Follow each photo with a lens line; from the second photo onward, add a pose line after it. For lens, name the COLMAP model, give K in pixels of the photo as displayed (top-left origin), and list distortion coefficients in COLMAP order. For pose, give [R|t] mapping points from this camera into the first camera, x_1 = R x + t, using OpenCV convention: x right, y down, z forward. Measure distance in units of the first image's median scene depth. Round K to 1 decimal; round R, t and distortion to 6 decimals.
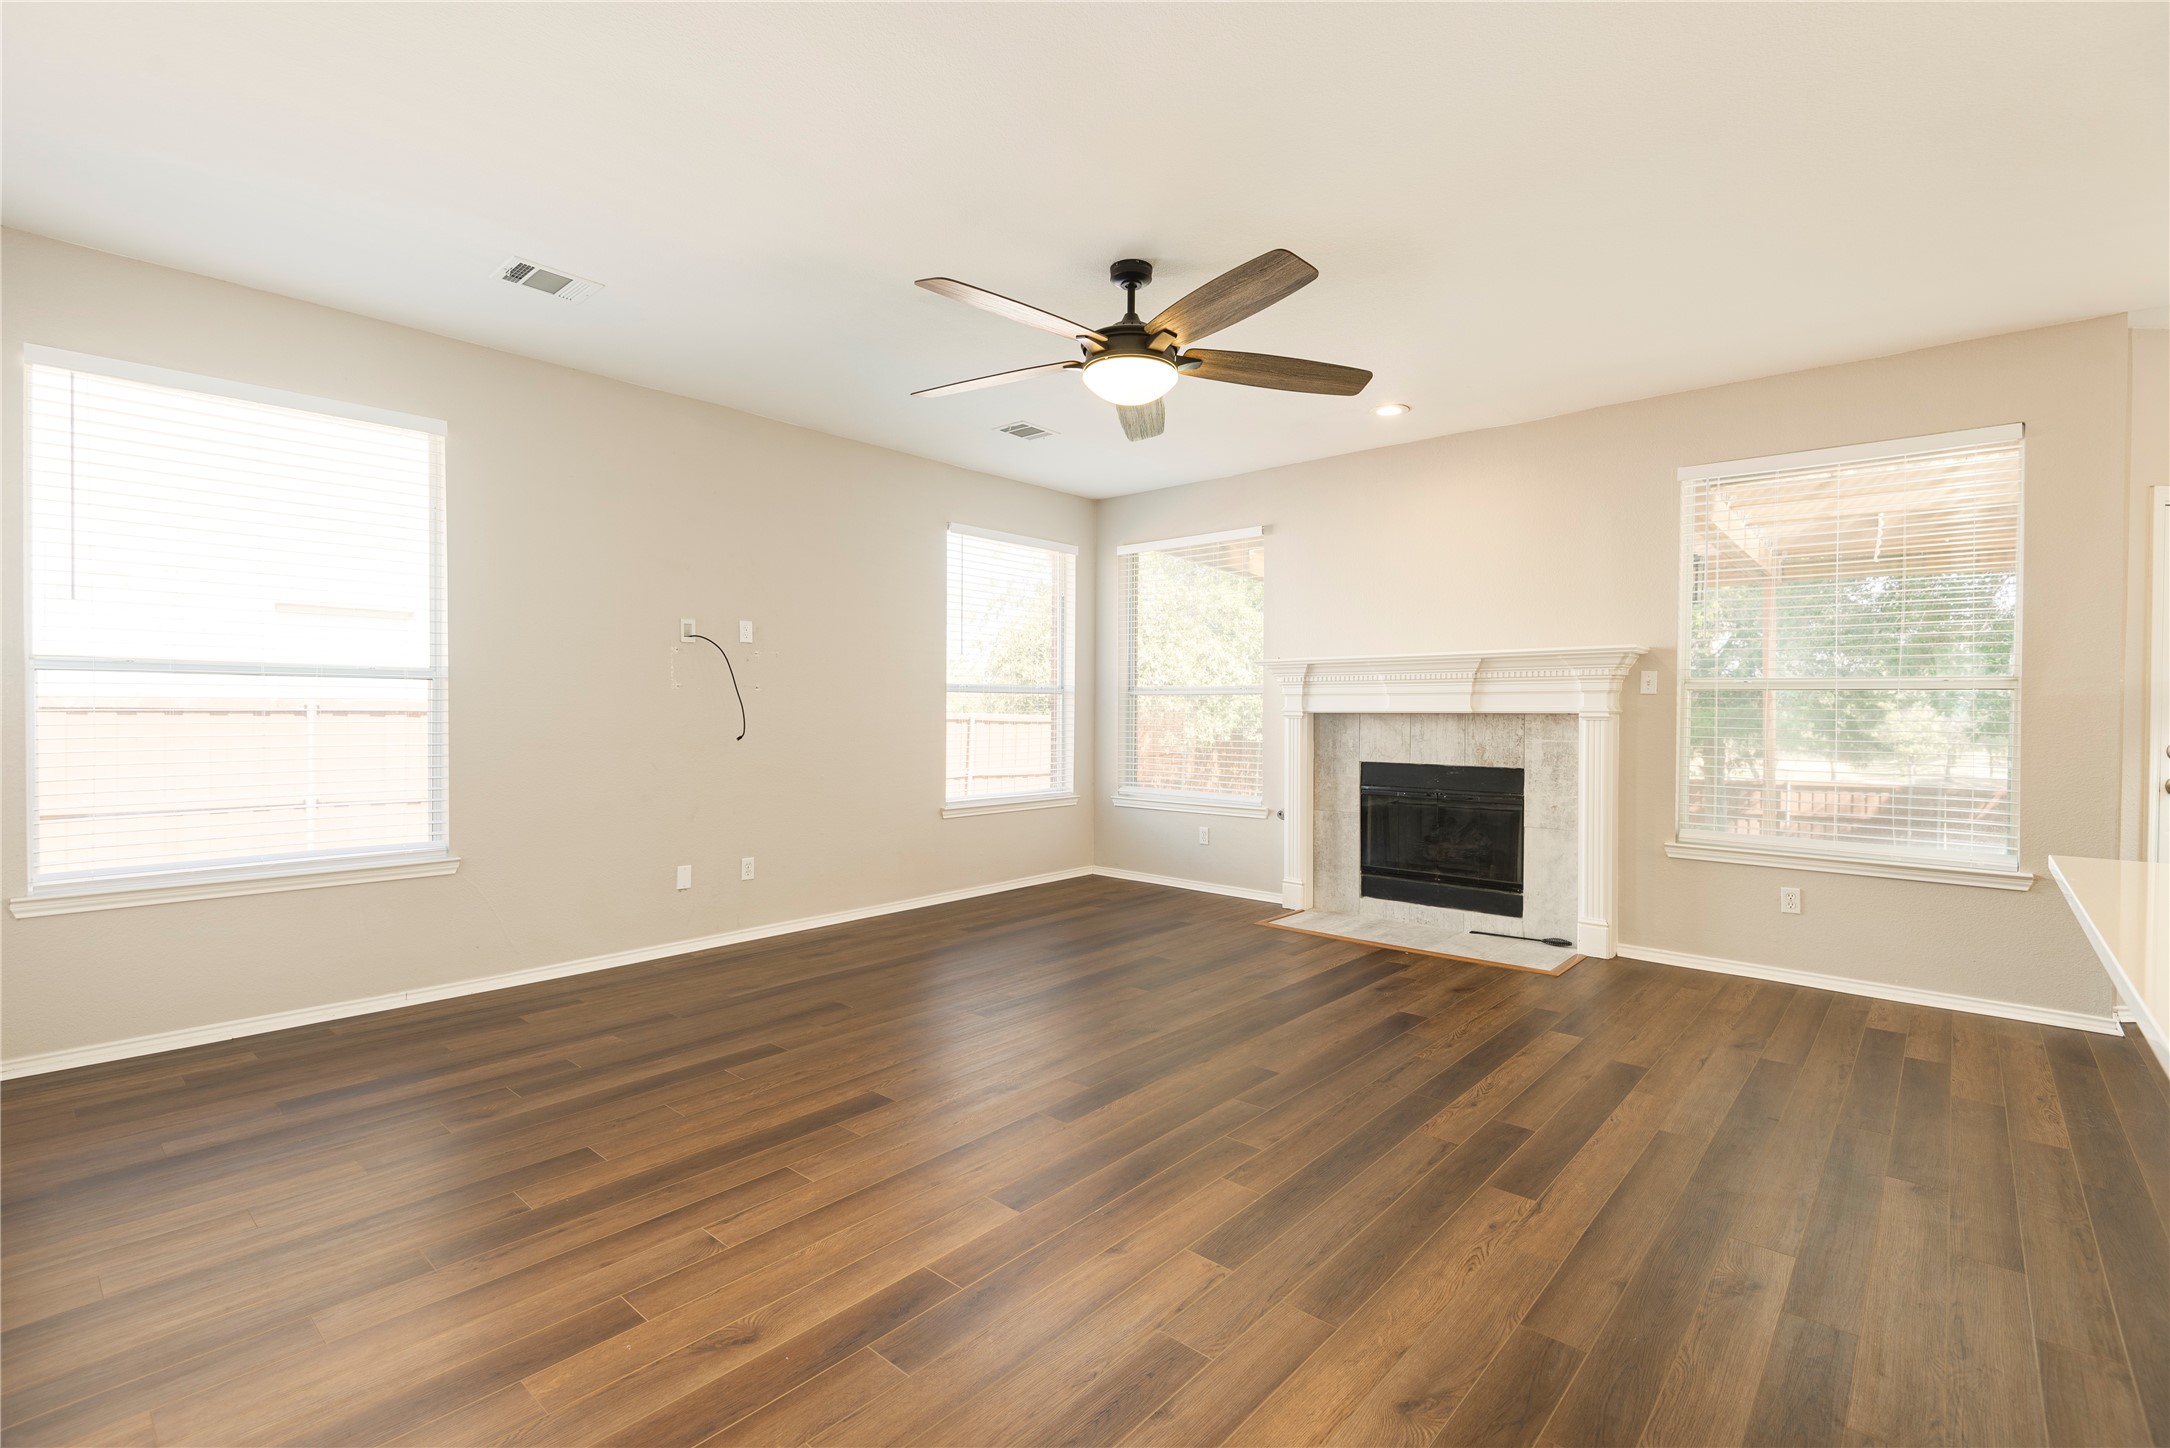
lens RADIAL K [[976.0, 0, 1080.8], [0, 976.0, 720.0], [0, 0, 1]] dist [0.031523, -0.019173]
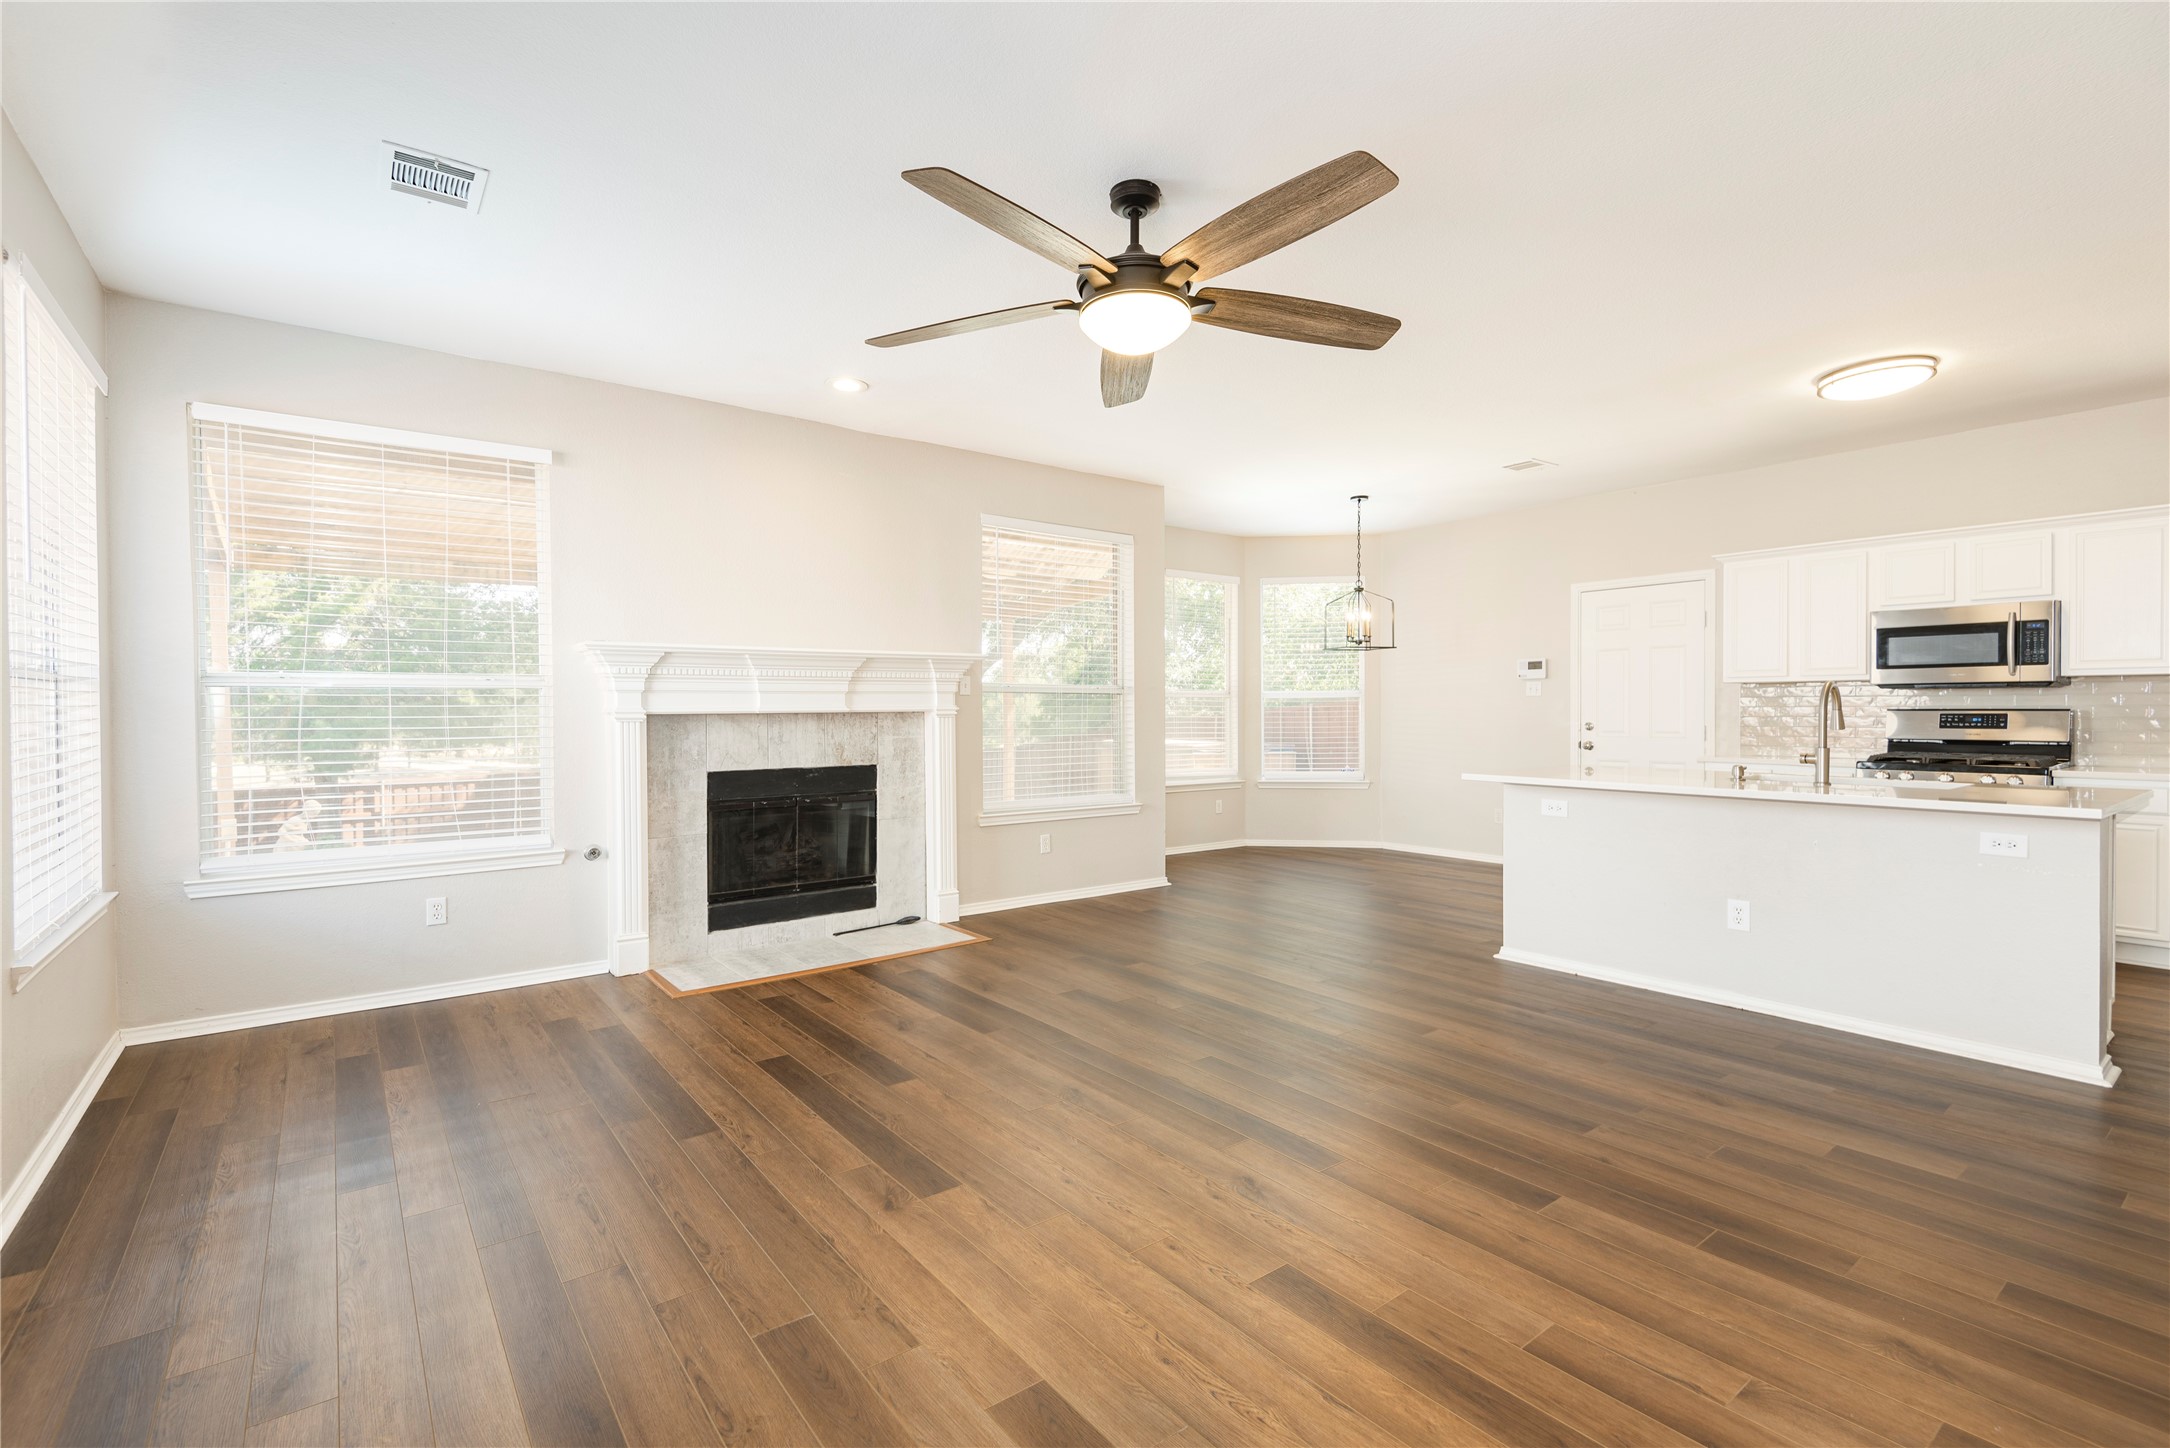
lens RADIAL K [[976.0, 0, 1080.8], [0, 976.0, 720.0], [0, 0, 1]] dist [0.031523, -0.019173]
pose [[0.190372, -0.018182, 0.981544, -0.629652], [0.016191, 0.999751, 0.015379, -0.012667], [-0.981578, 0.012964, 0.190619, 0.696384]]
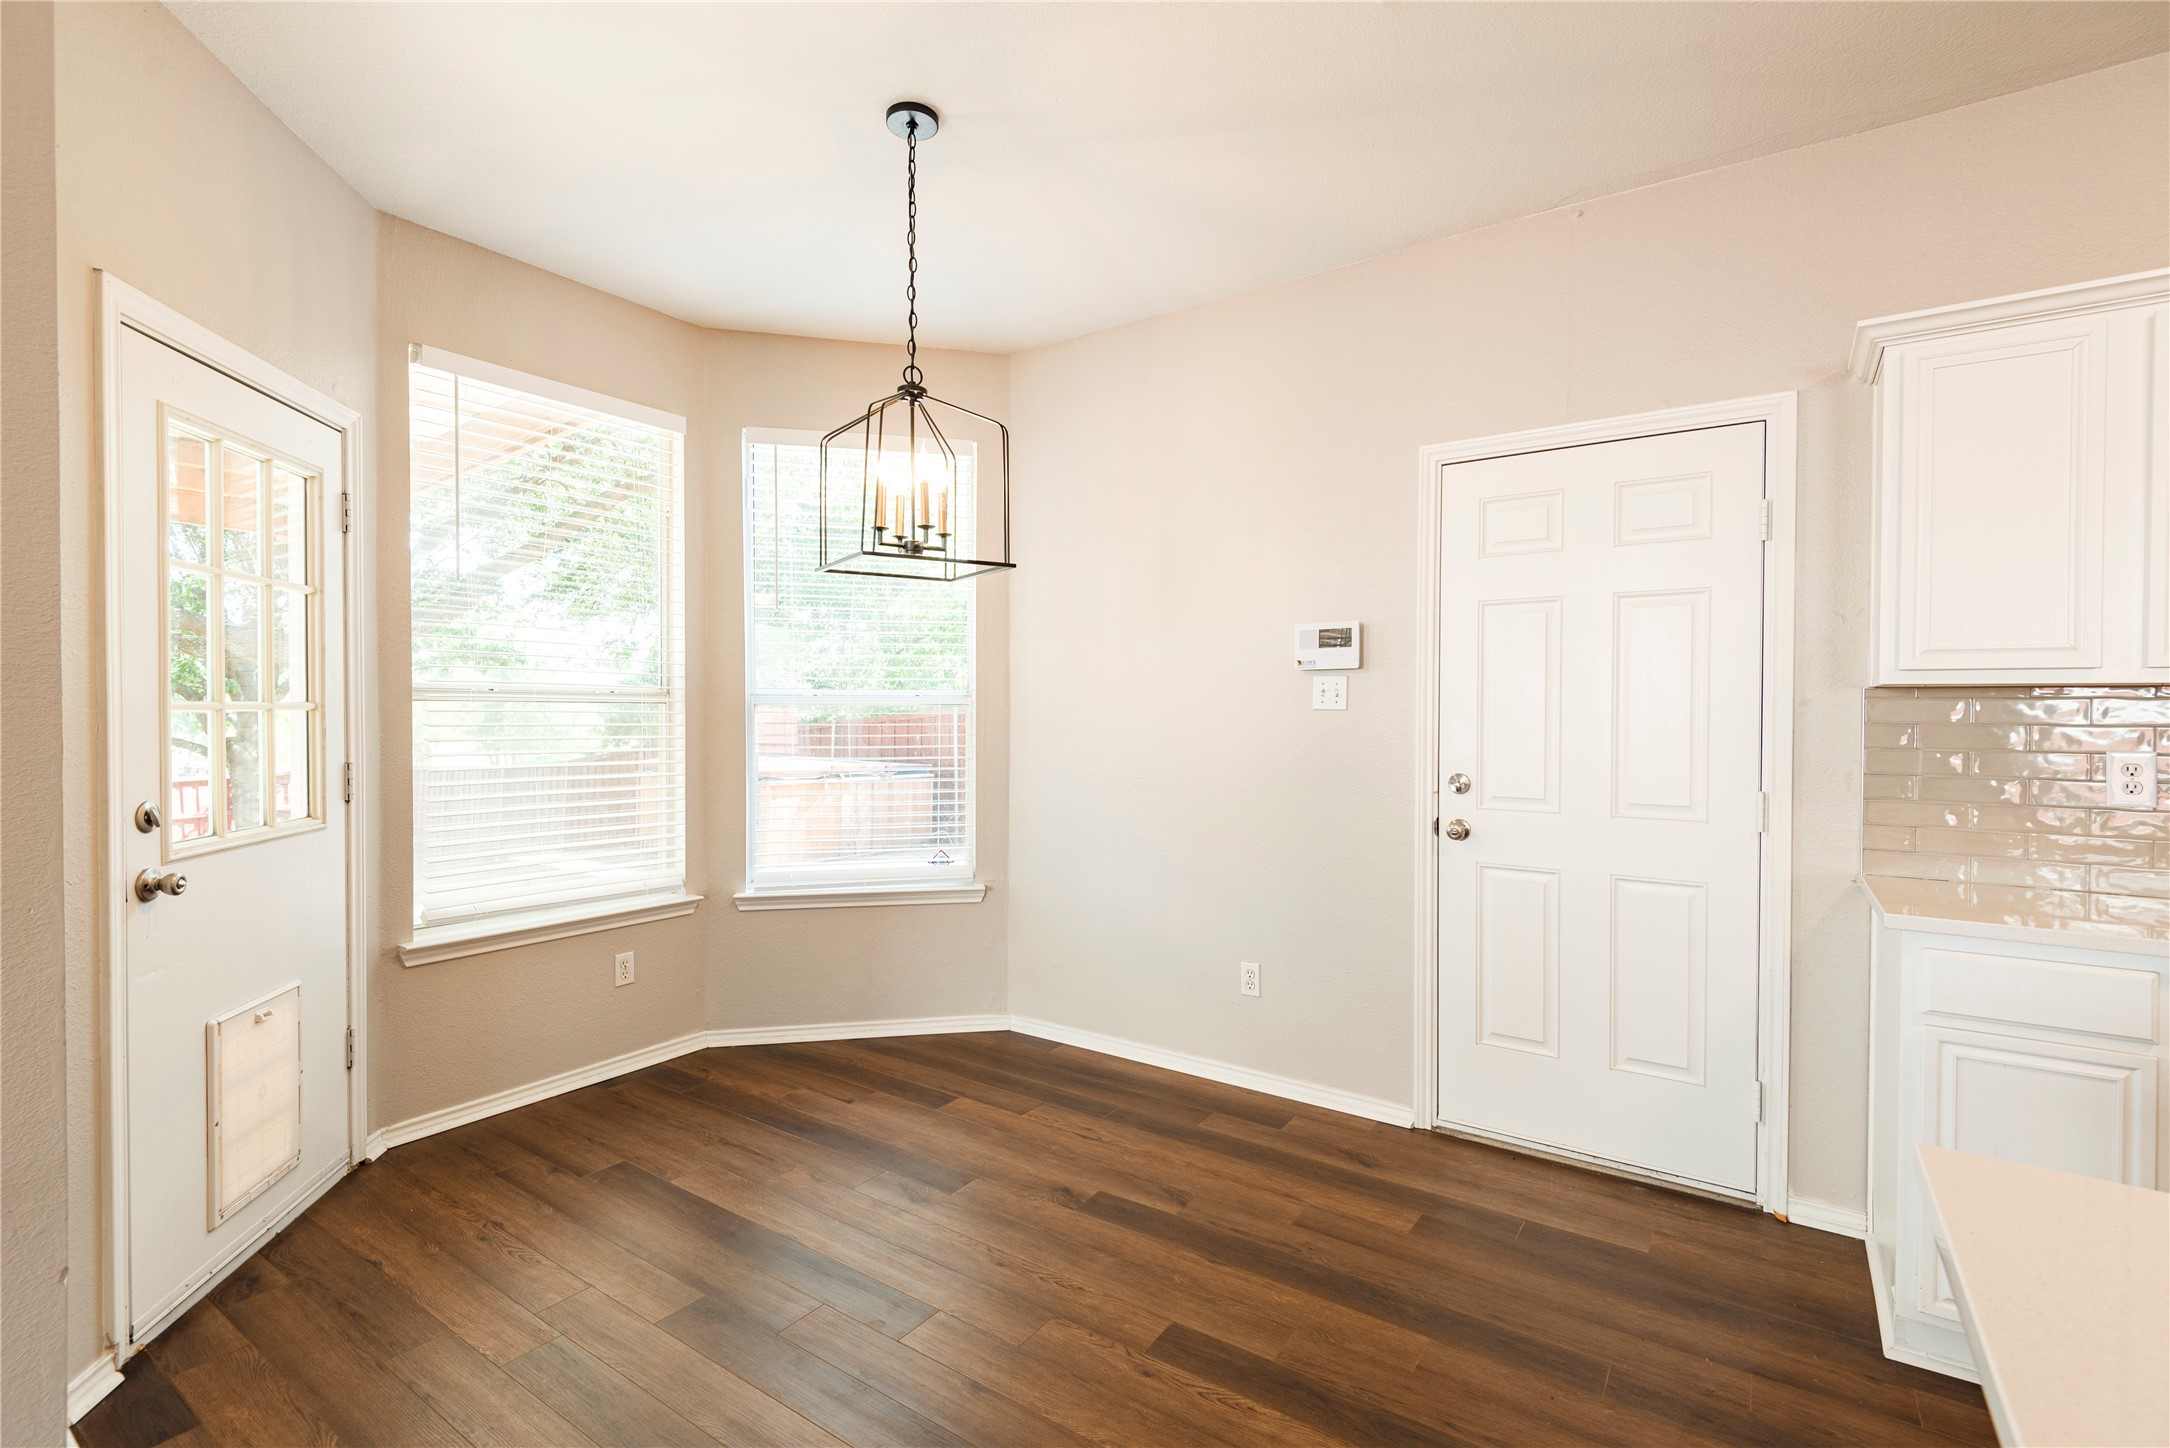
lens RADIAL K [[976.0, 0, 1080.8], [0, 976.0, 720.0], [0, 0, 1]] dist [0.031523, -0.019173]
pose [[-0.118081, -0.022963, 0.992738, 0.490745], [0.006006, 0.999698, 0.023838, -0.025640], [-0.992986, 0.008777, -0.117907, 0.520335]]
